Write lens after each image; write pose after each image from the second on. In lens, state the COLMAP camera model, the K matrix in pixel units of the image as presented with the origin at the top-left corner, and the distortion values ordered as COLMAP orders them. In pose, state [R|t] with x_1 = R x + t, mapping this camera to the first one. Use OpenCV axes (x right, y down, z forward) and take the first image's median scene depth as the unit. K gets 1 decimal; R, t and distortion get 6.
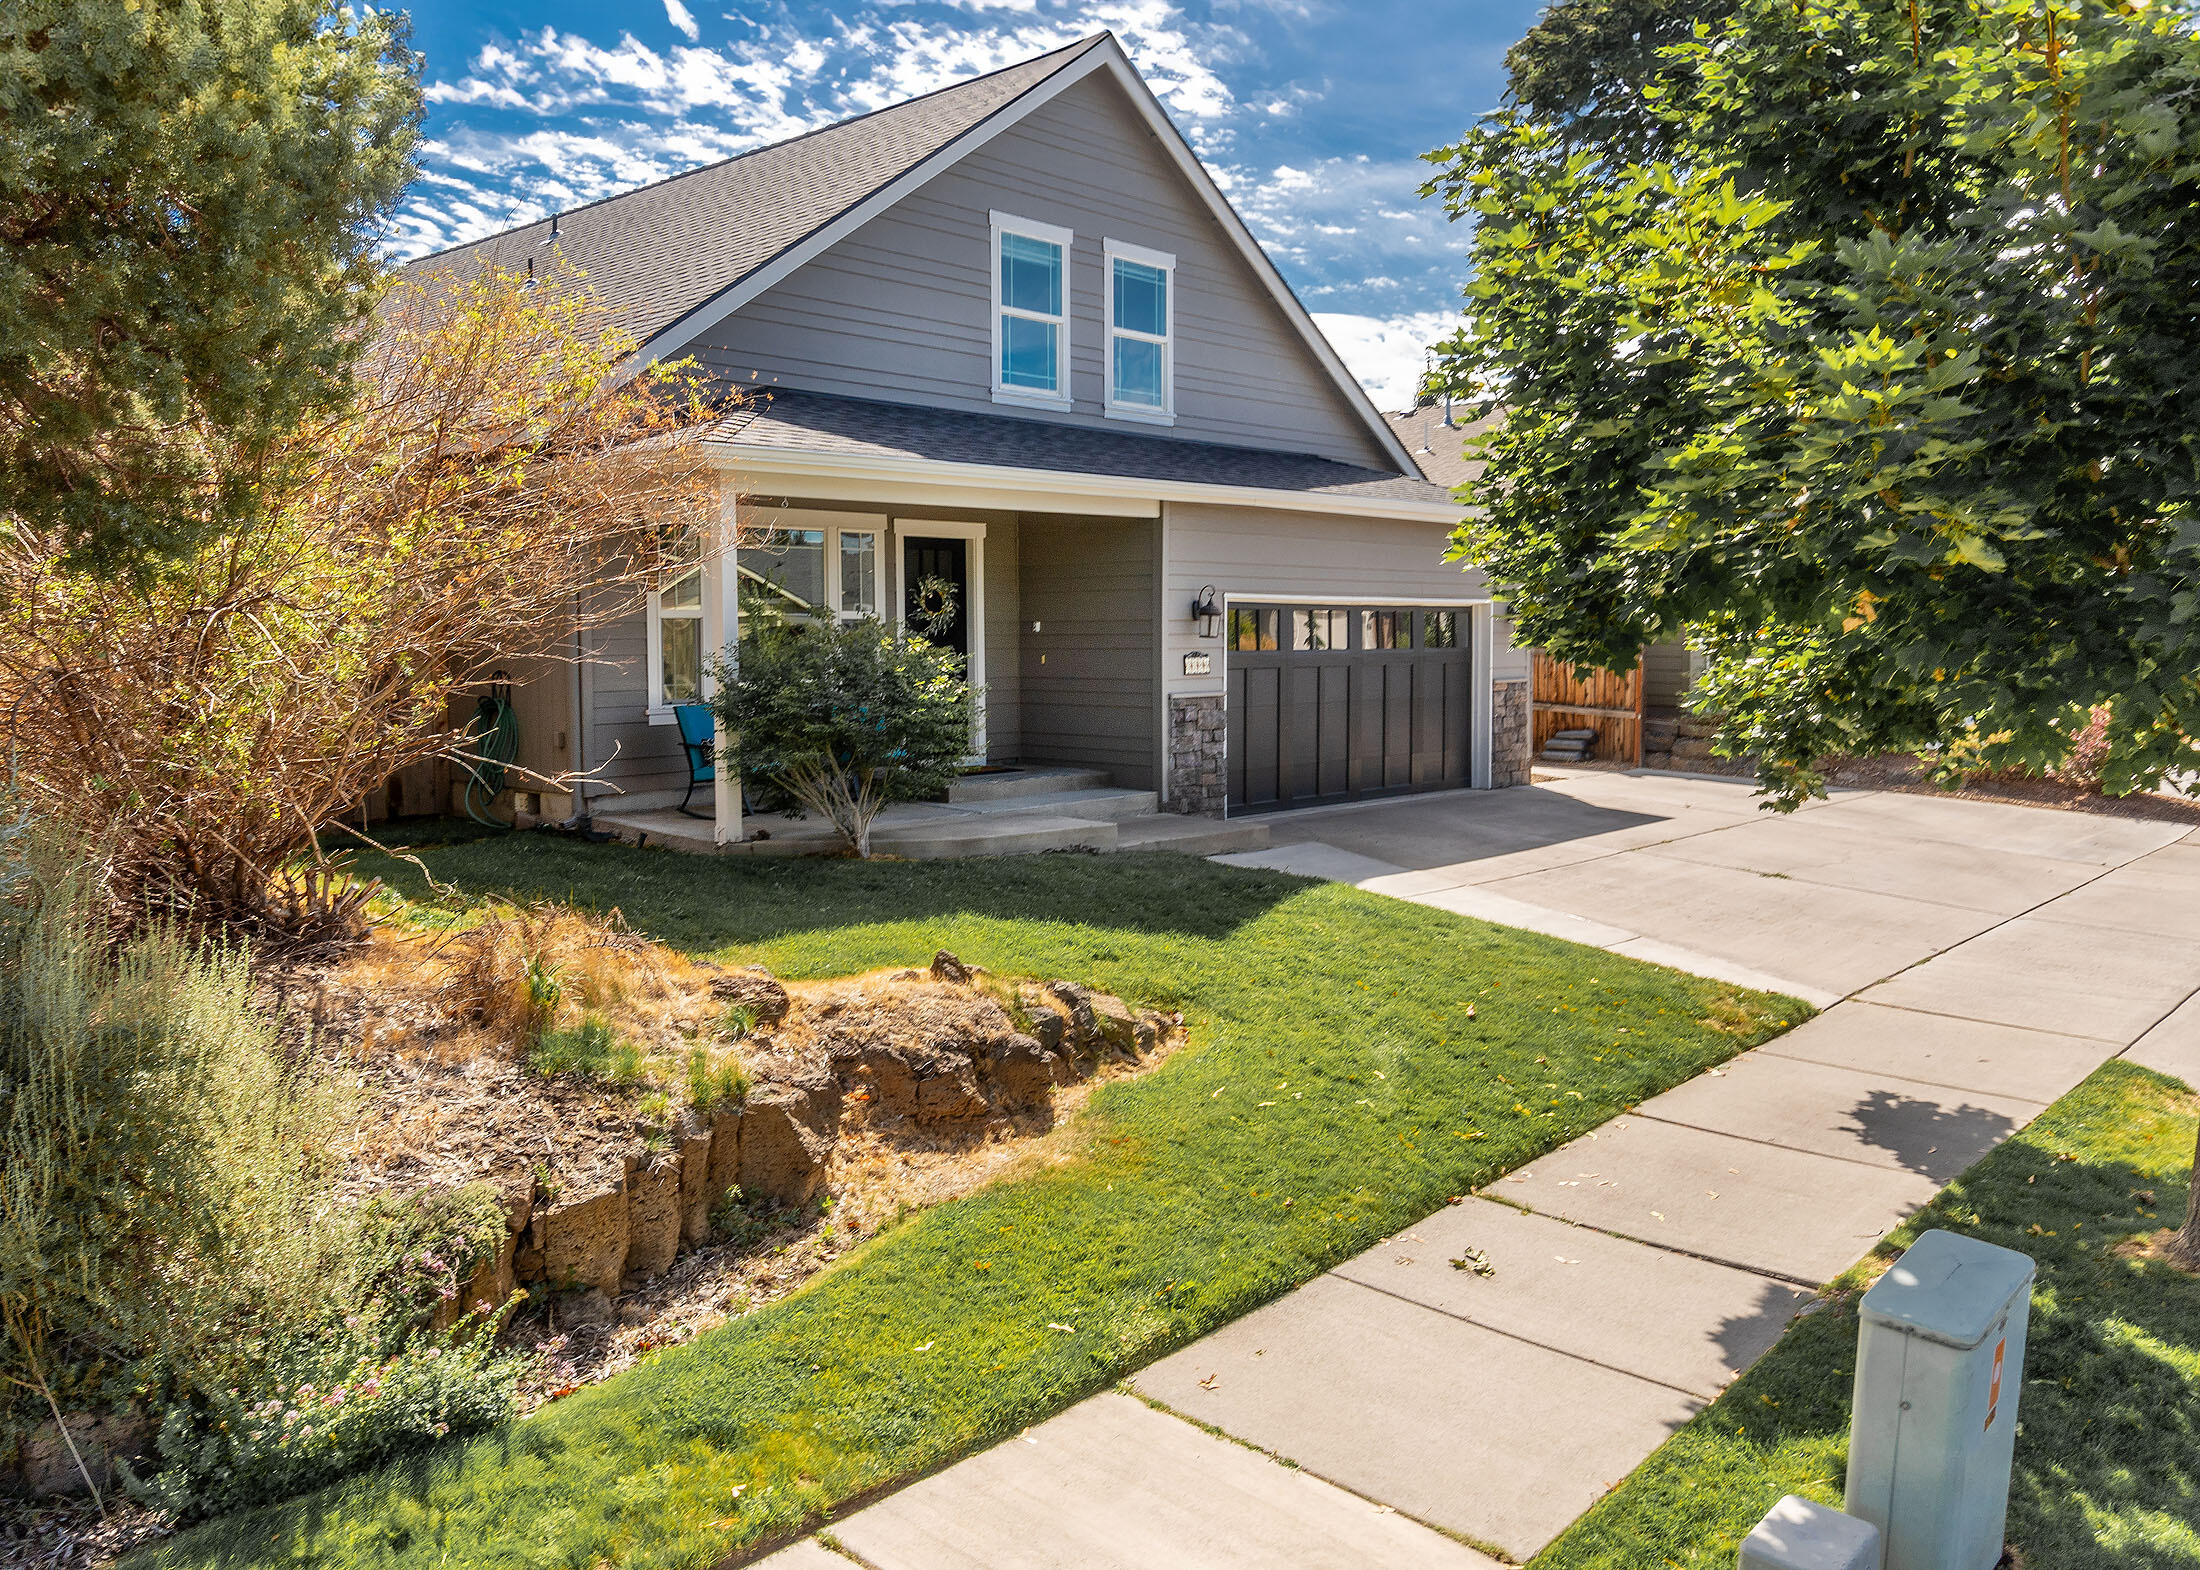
lens RADIAL K [[1701.7, 0, 1121.5], [0, 1701.7, 676.7], [0, 0, 1]] dist [0.008577, -0.002915]
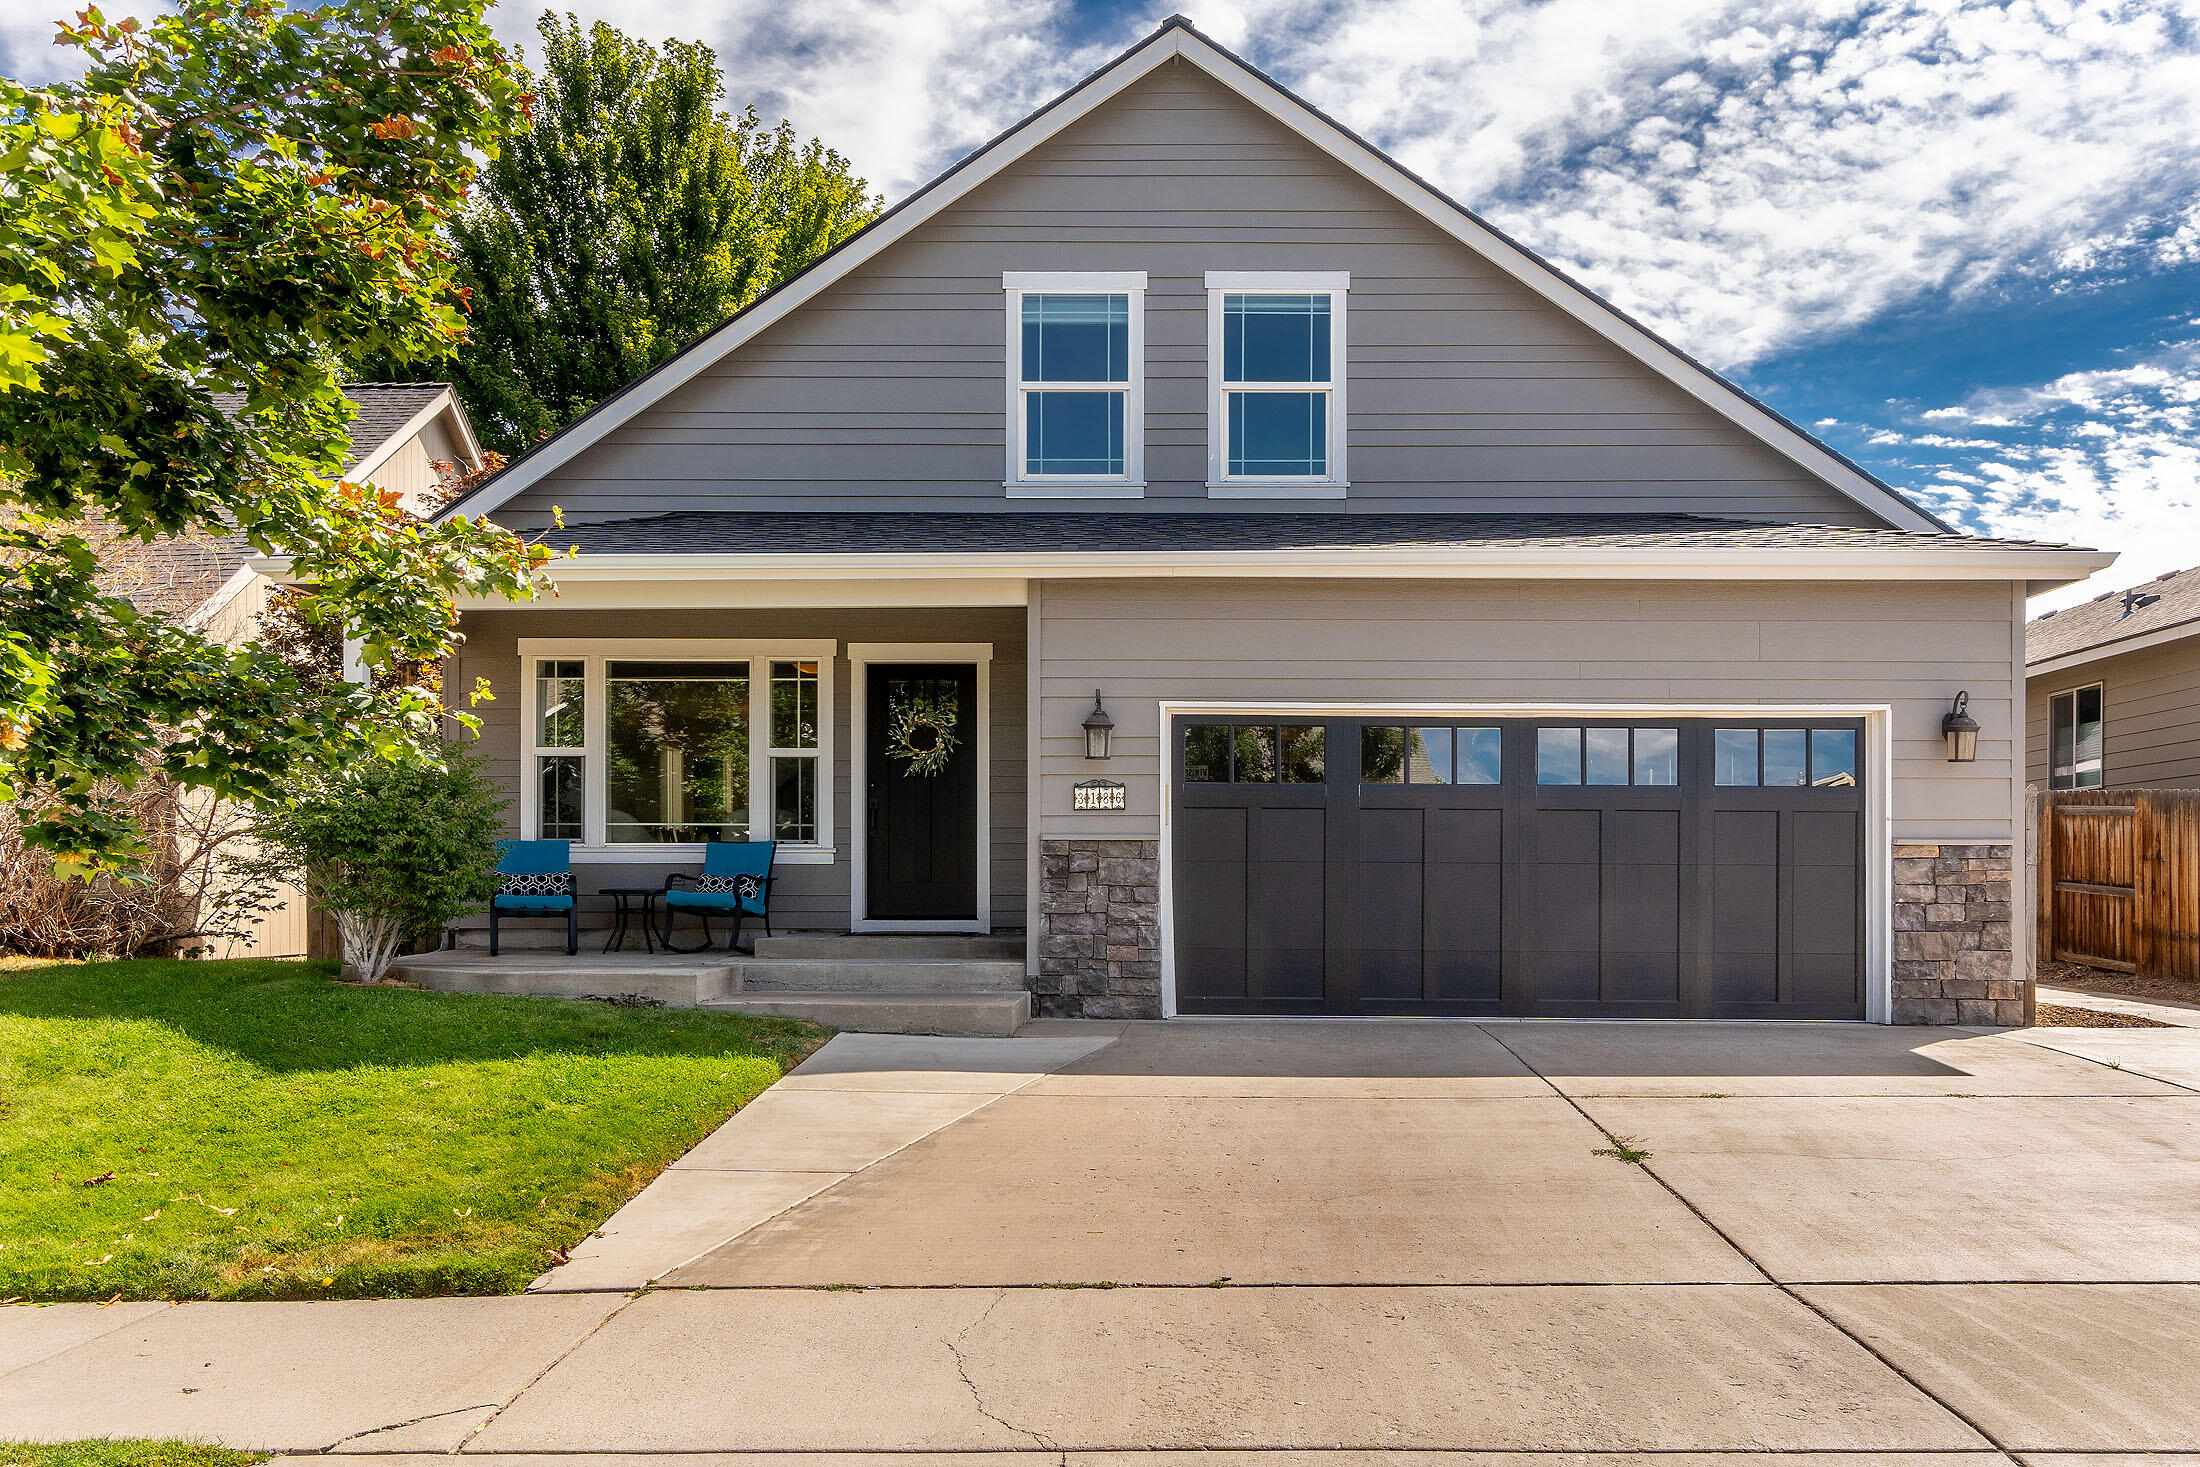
lens RADIAL K [[1674.9, 0, 1161.5], [0, 1674.9, 878.7], [0, 0, 1]] dist [0.000304, -0.010404]
pose [[0.665833, -0.003215, -0.746094, 0.615778], [-0.026303, 0.999268, -0.027779, 0.048943], [0.745637, 0.038121, 0.665261, 0.538818]]
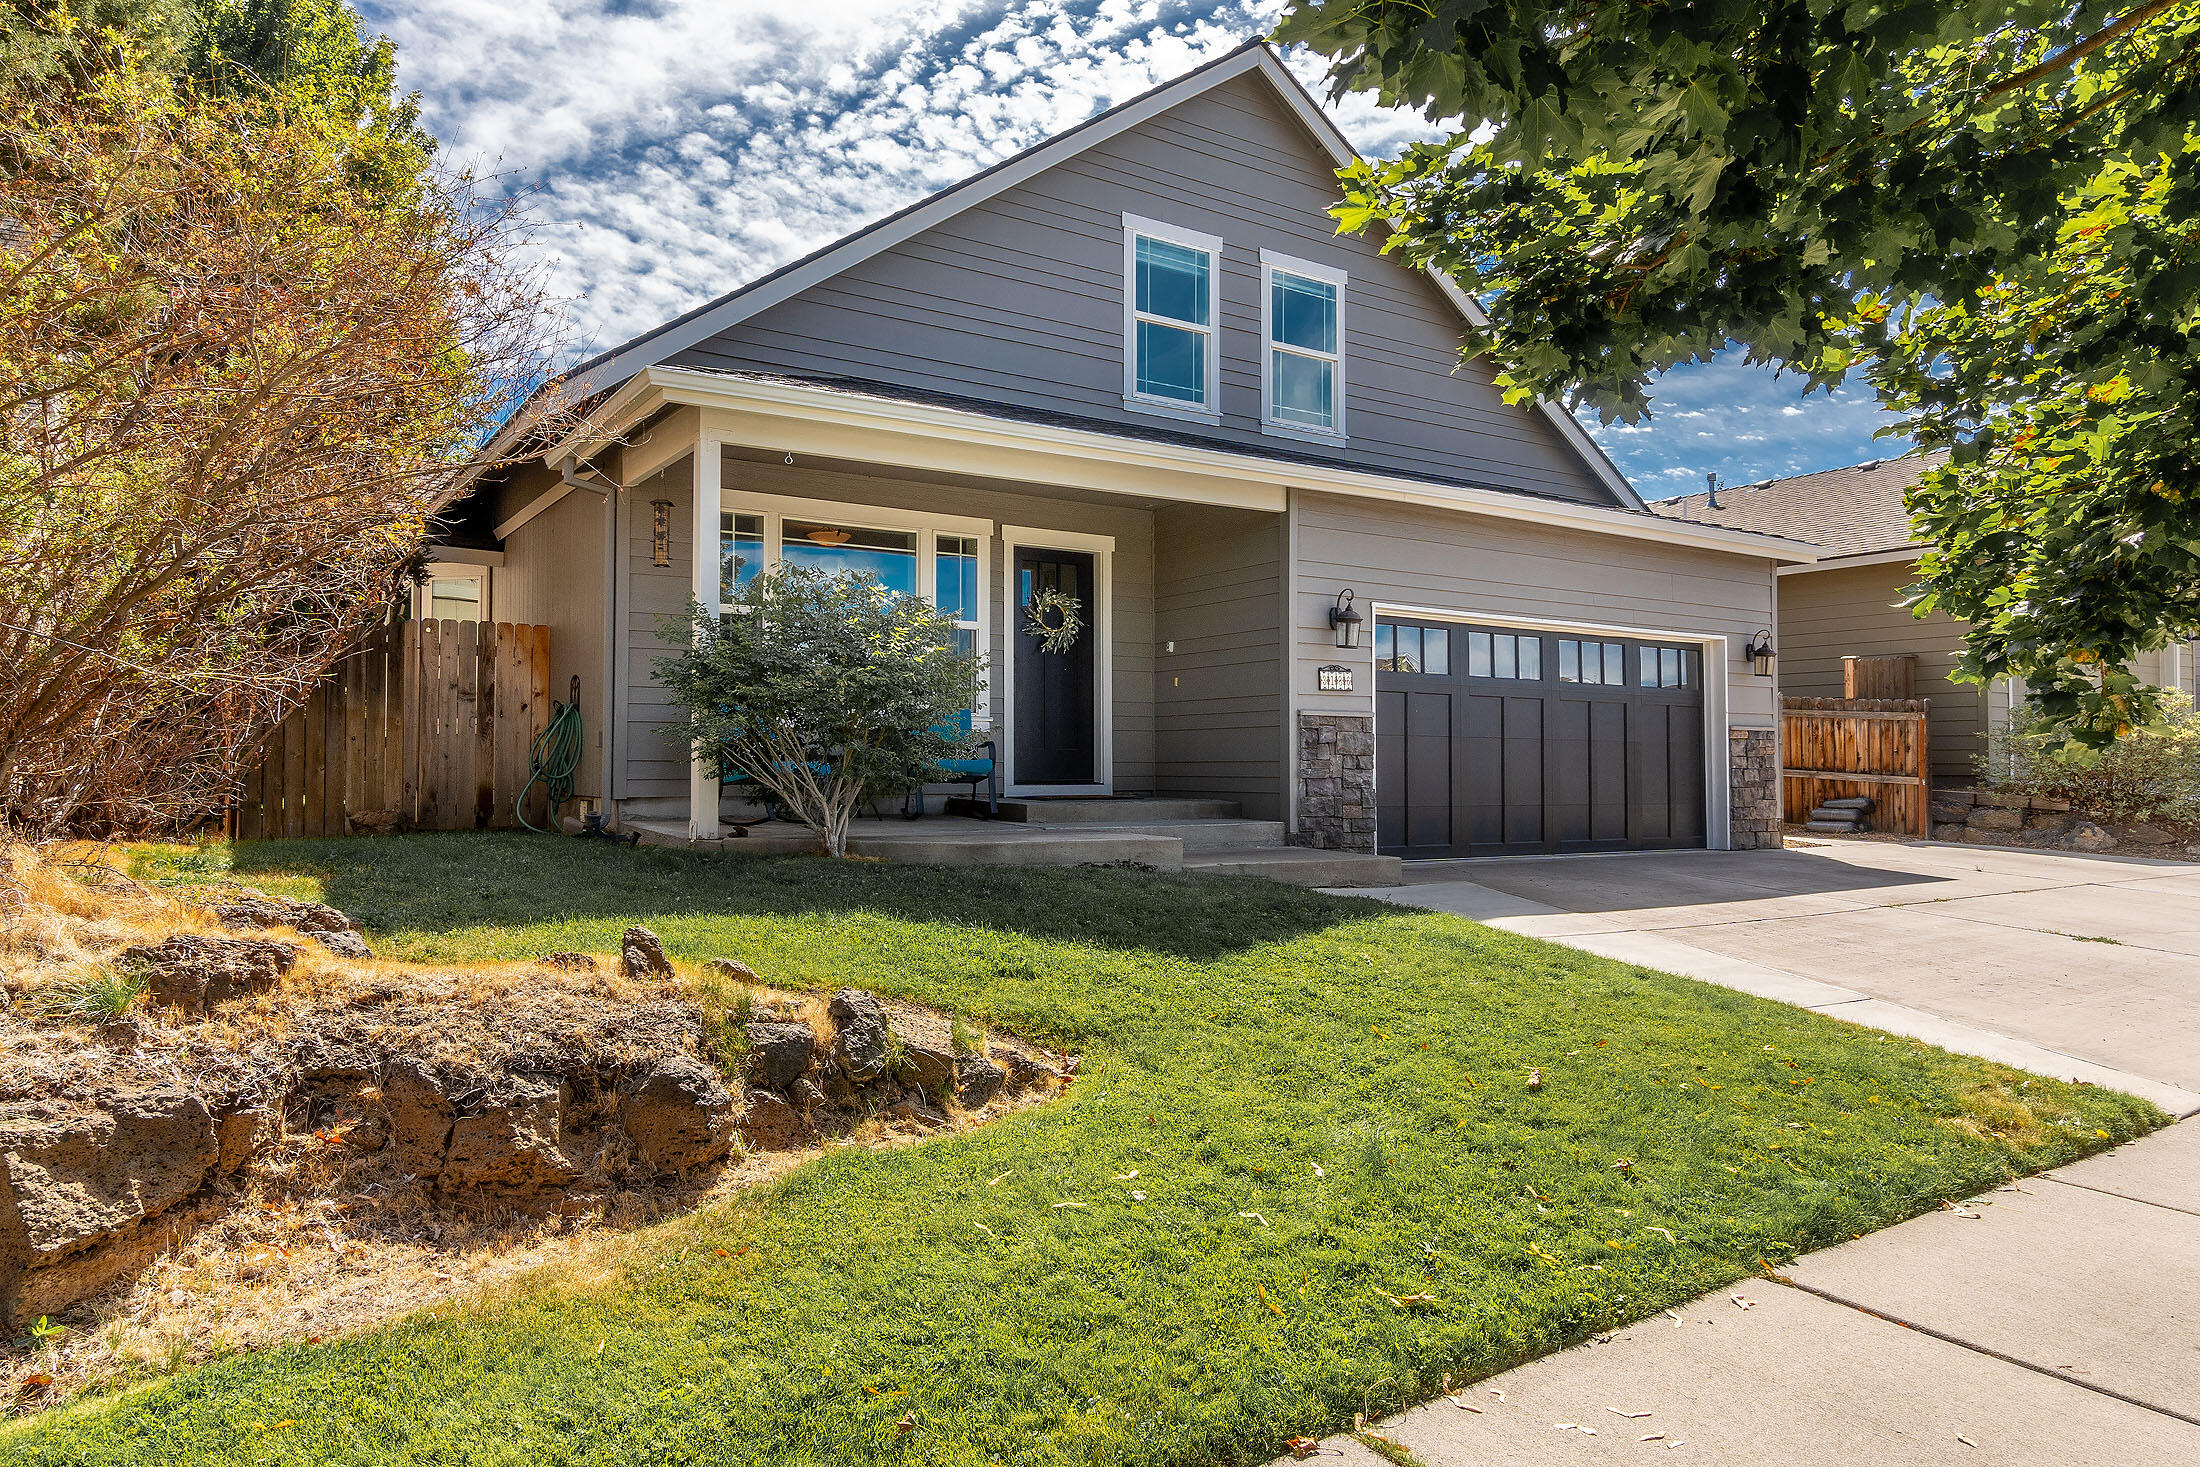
lens RADIAL K [[1387.6, 0, 1112.3], [0, 1387.6, 697.8], [0, 0, 1]] dist [-0.008726, 0.011623]
pose [[0.966845, -0.009941, -0.255171, 0.117112], [-0.010829, 0.996747, -0.079861, 0.061542], [0.255135, 0.079976, 0.963592, 0.282885]]
